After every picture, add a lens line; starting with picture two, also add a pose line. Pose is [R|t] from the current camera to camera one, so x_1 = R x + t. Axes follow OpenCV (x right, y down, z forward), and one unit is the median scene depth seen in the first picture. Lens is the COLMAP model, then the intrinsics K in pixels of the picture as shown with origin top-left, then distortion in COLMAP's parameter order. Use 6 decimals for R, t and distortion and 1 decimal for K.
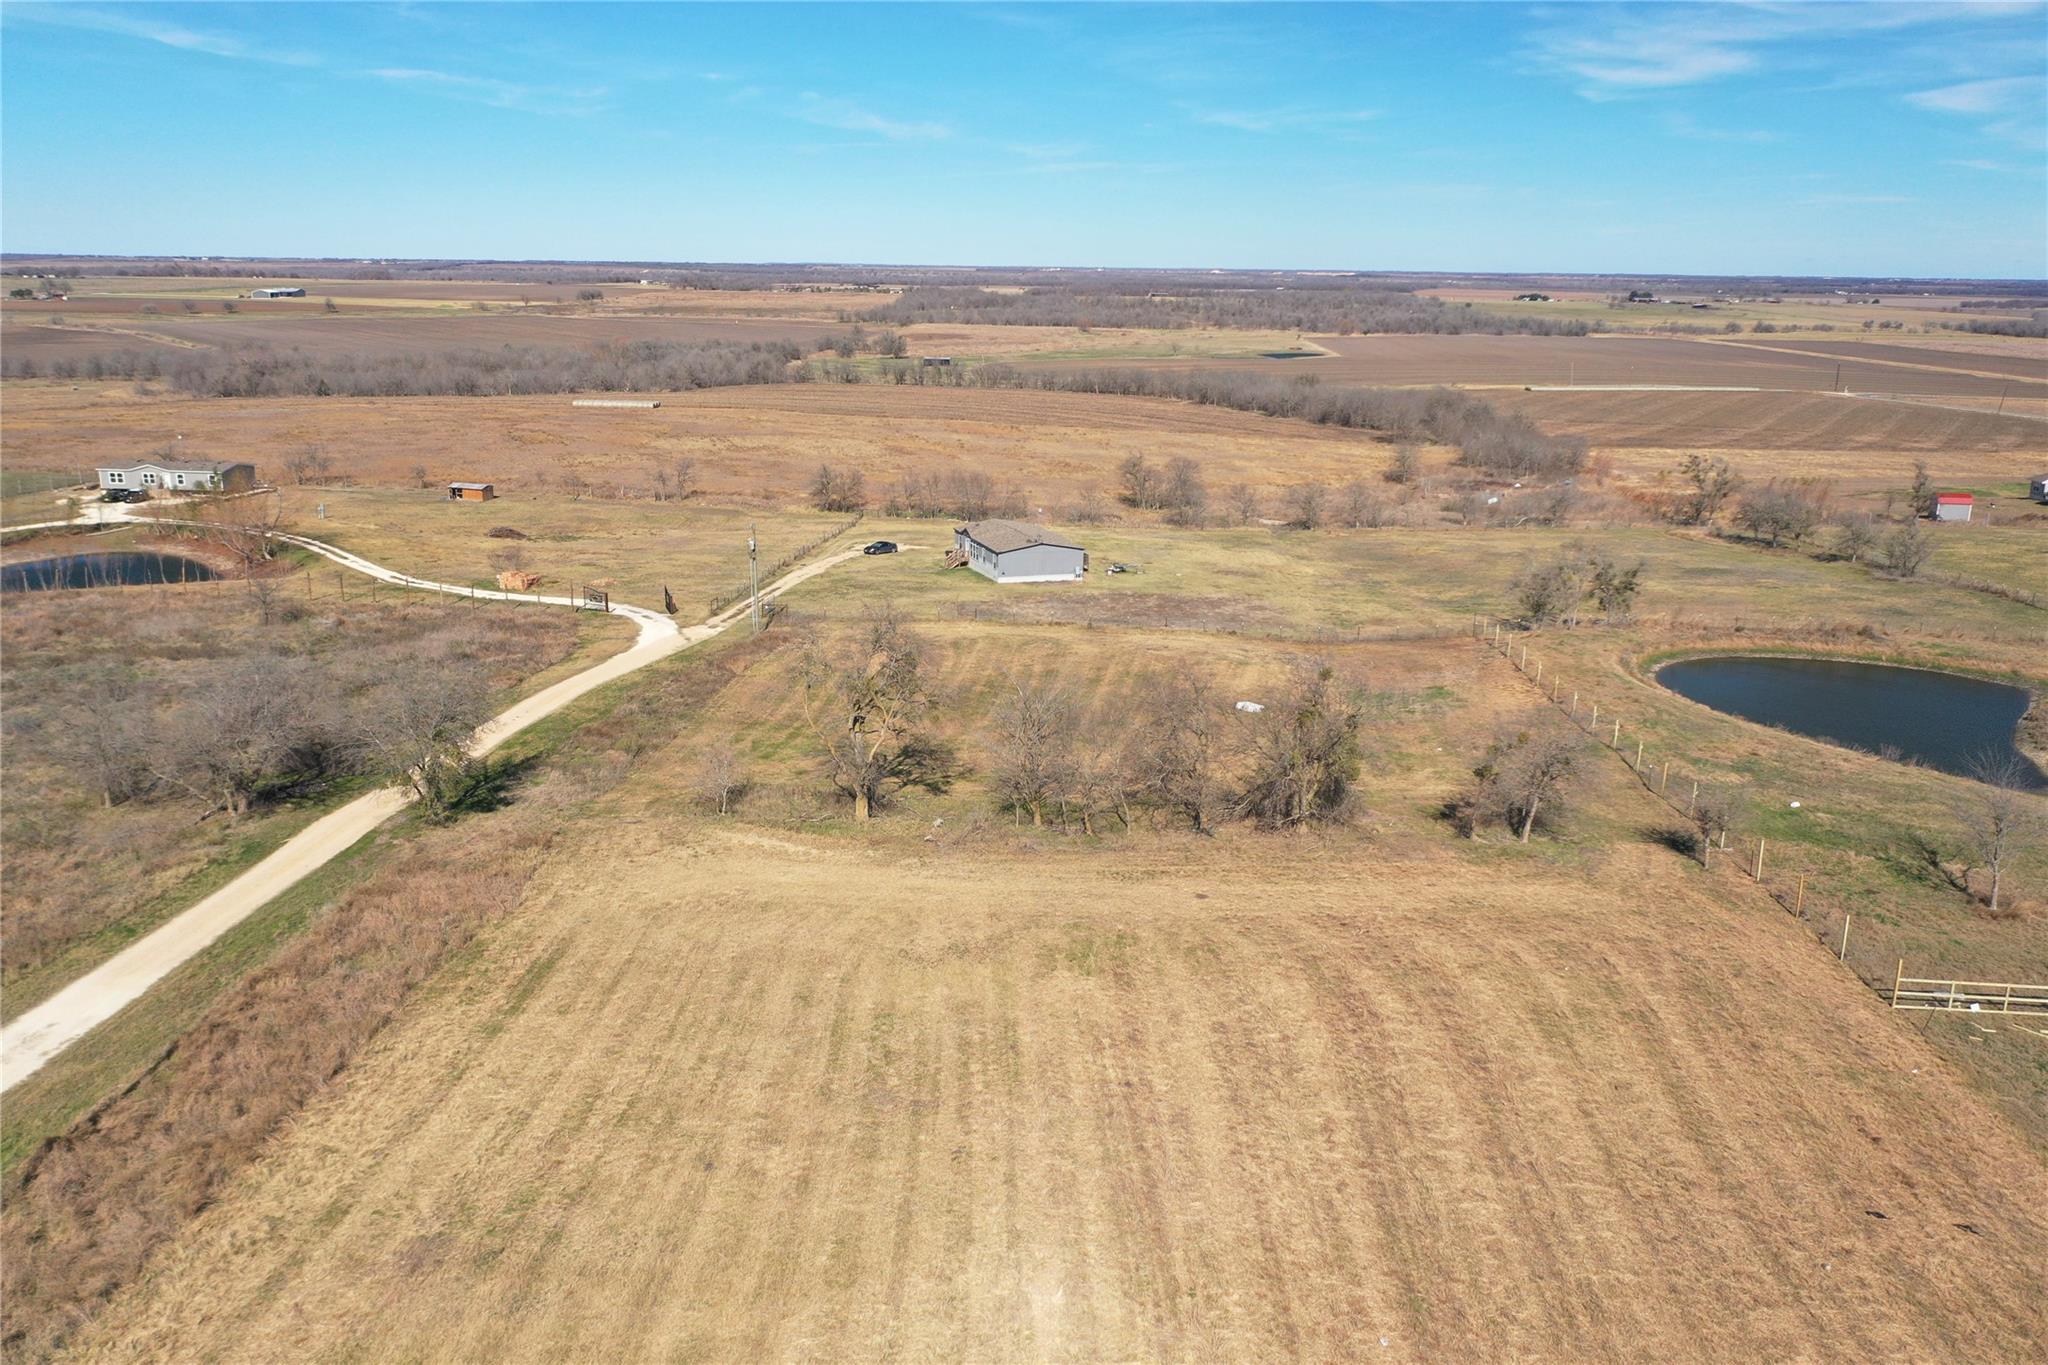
lens RADIAL K [[1612.0, 0, 1024.0], [0, 1612.0, 682.5], [0, 0, 1]] dist [0.000130, 0.001271]
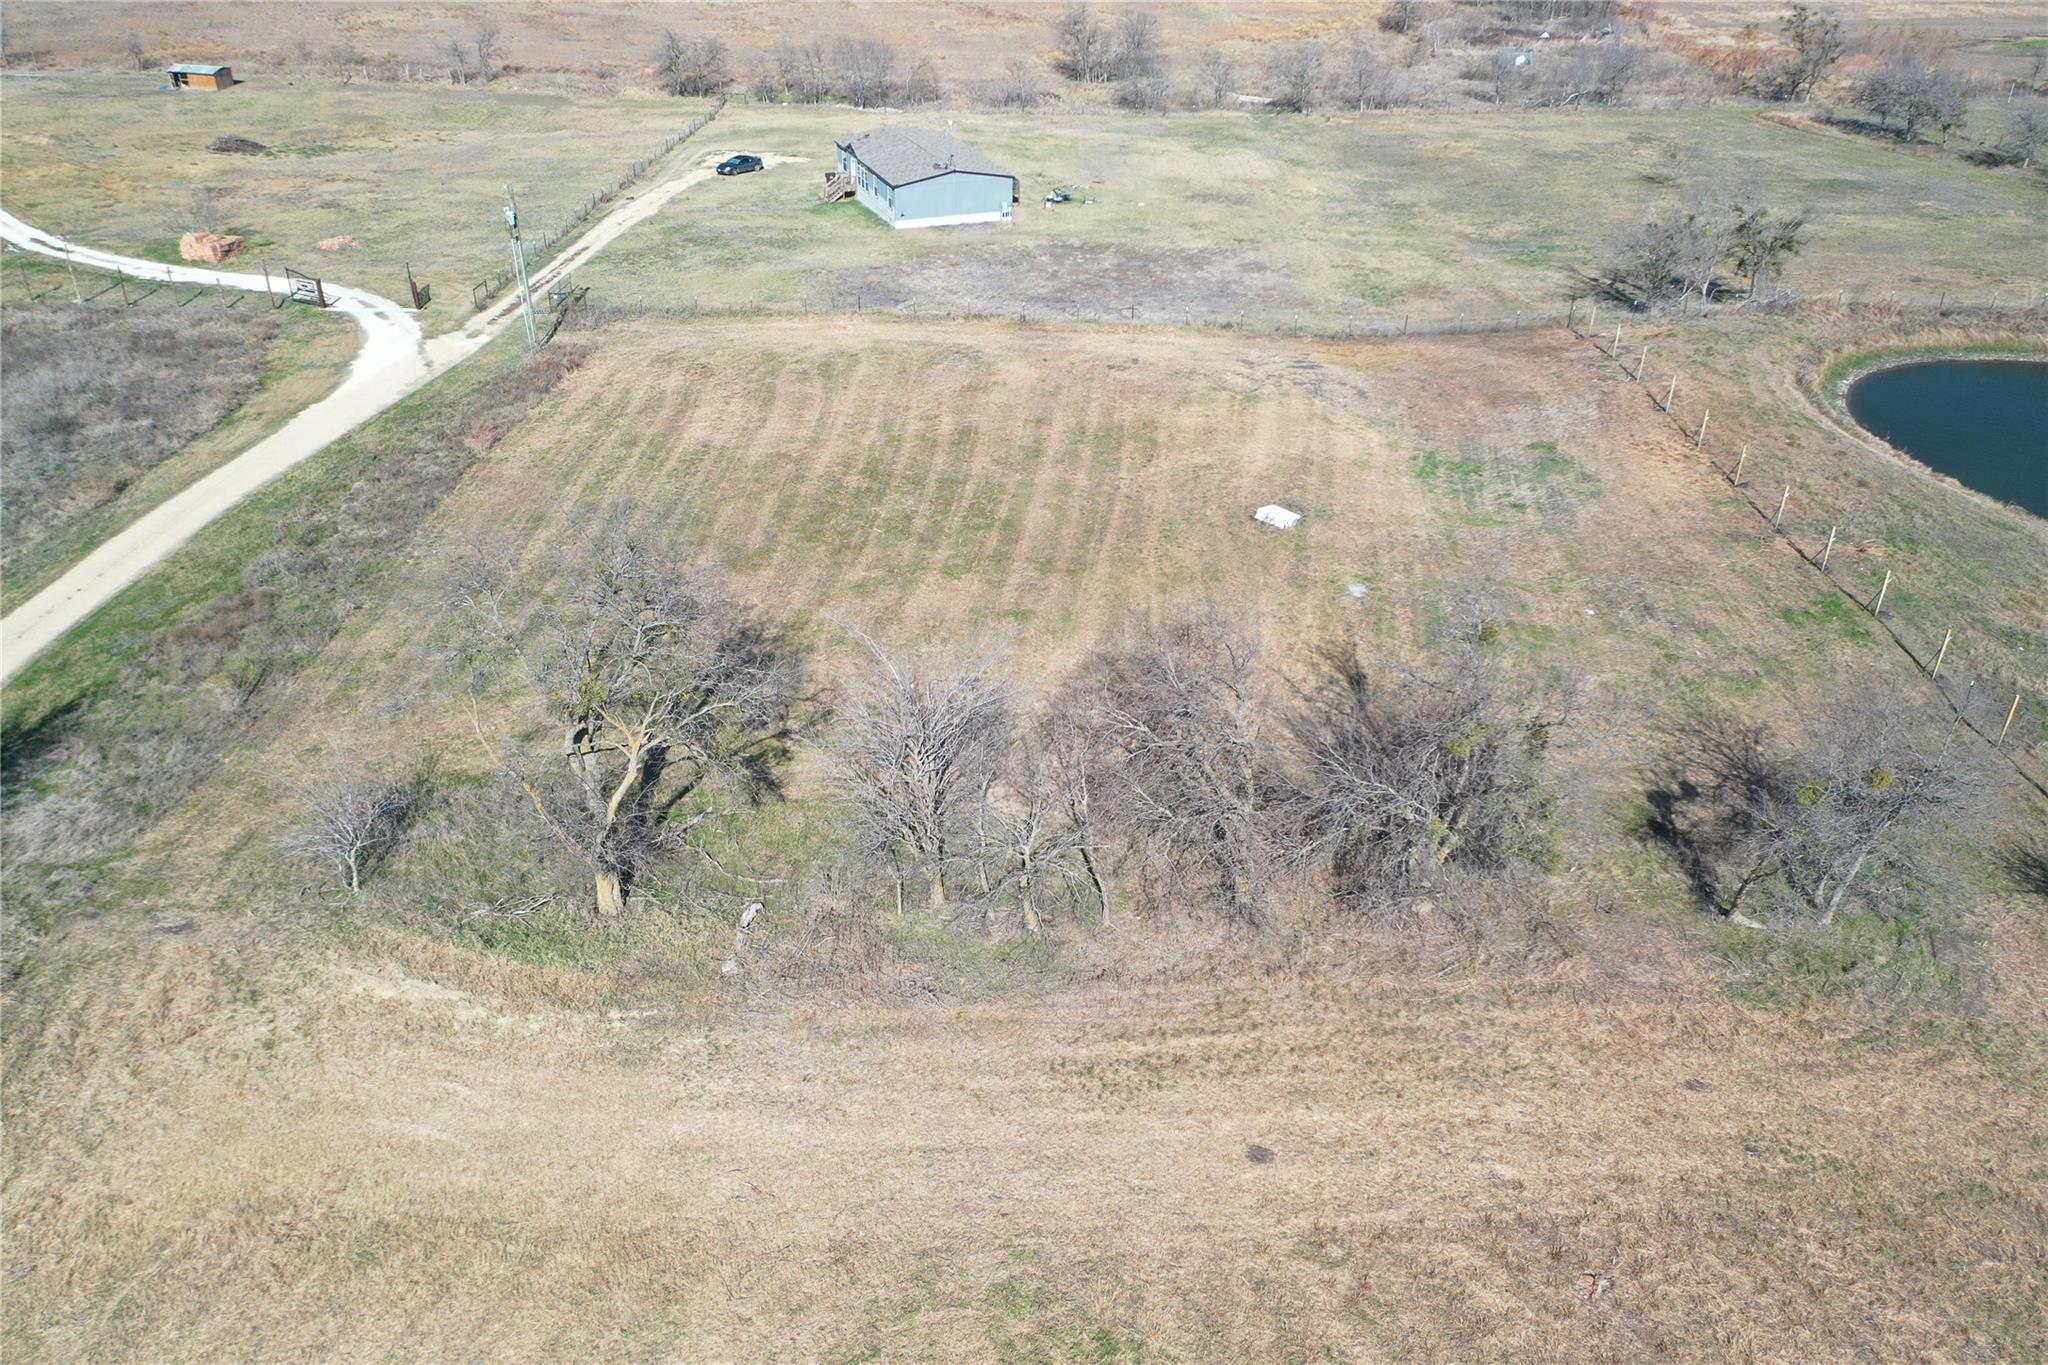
lens RADIAL K [[1612.0, 0, 1024.0], [0, 1612.0, 682.5], [0, 0, 1]] dist [0.000130, 0.001271]
pose [[0.998962, -0.027838, 0.036057, 0.007941], [0.016795, 0.960856, 0.276537, -0.052782], [-0.042344, -0.275645, 0.960326, 0.197342]]
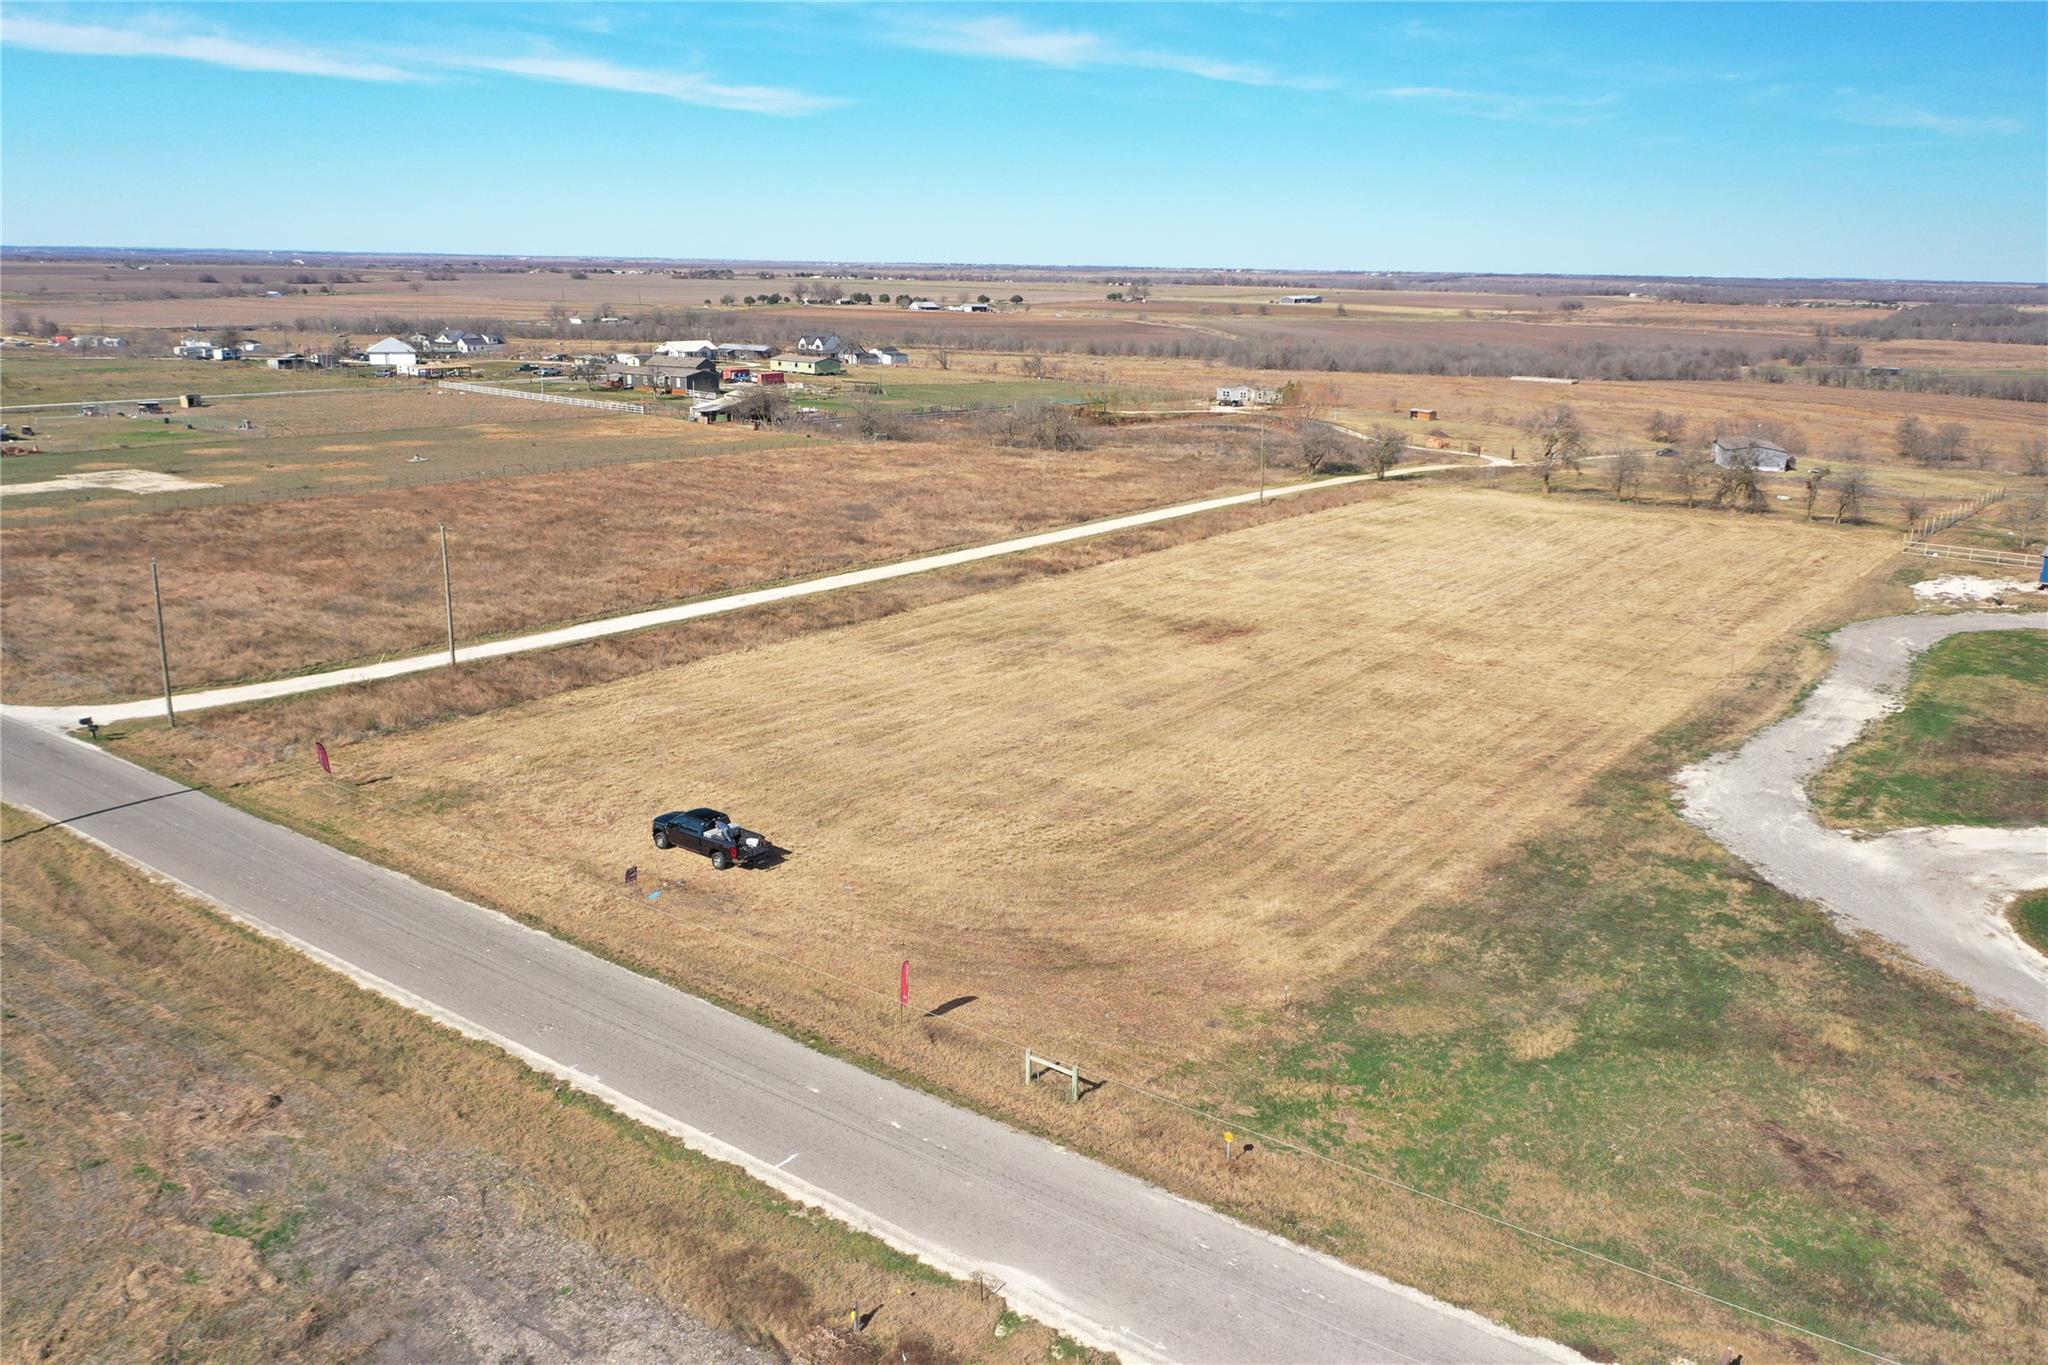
lens RADIAL K [[1612.0, 0, 1024.0], [0, 1612.0, 682.5], [0, 0, 1]] dist [0.000130, 0.001271]
pose [[0.834590, 0.140413, -0.532676, 0.234863], [-0.144554, 0.988906, 0.034188, 0.160545], [0.531567, 0.048467, 0.845628, -0.597401]]
